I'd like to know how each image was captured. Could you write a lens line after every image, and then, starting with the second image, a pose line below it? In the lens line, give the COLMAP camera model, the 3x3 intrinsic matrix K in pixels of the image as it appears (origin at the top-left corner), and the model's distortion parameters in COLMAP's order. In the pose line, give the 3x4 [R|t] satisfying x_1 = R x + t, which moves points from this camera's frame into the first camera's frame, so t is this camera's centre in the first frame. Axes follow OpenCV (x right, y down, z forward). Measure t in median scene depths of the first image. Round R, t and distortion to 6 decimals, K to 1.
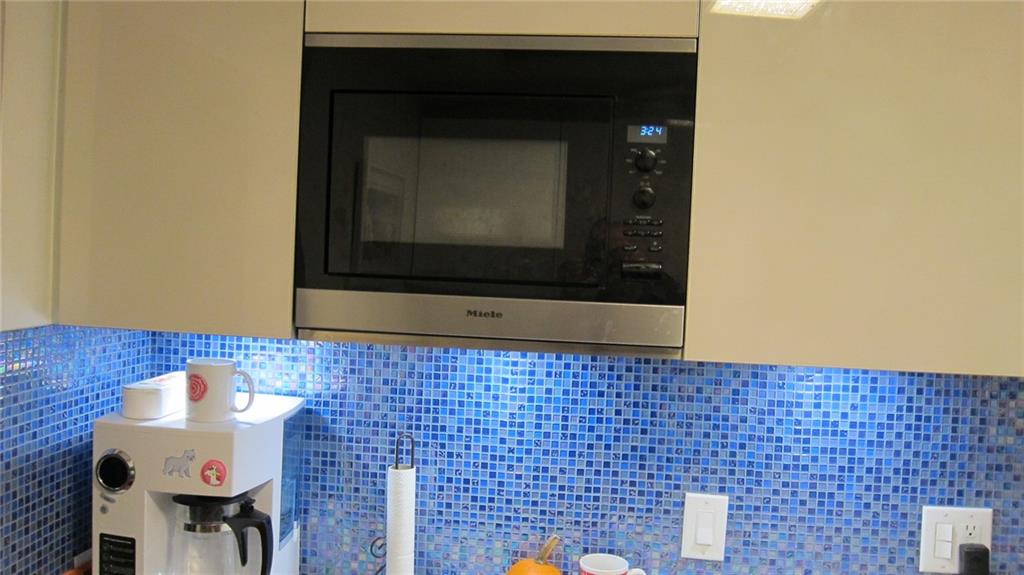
lens RADIAL K [[858.7, 0, 512.0], [0, 858.7, 291.2], [0, 0, 1]] dist [-0.055507, 0.023452]
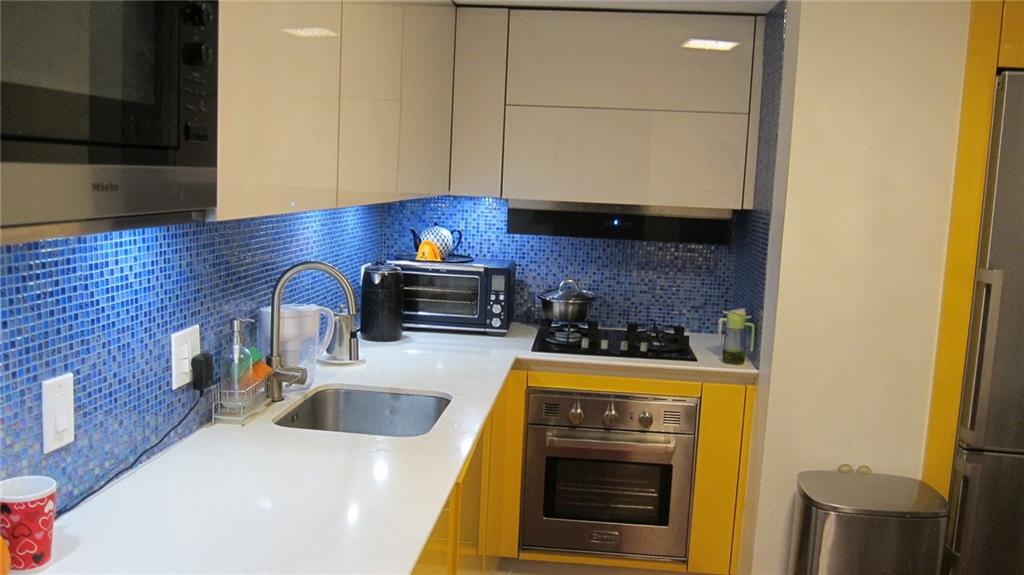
lens RADIAL K [[858.7, 0, 512.2], [0, 858.7, 293.8], [0, 0, 1]] dist [-0.055507, 0.023452]
pose [[0.007366, -0.178820, 0.983854, -0.637122], [-0.032218, 0.983328, 0.178965, -0.025254], [-0.999454, -0.033016, 0.001482, 0.521049]]
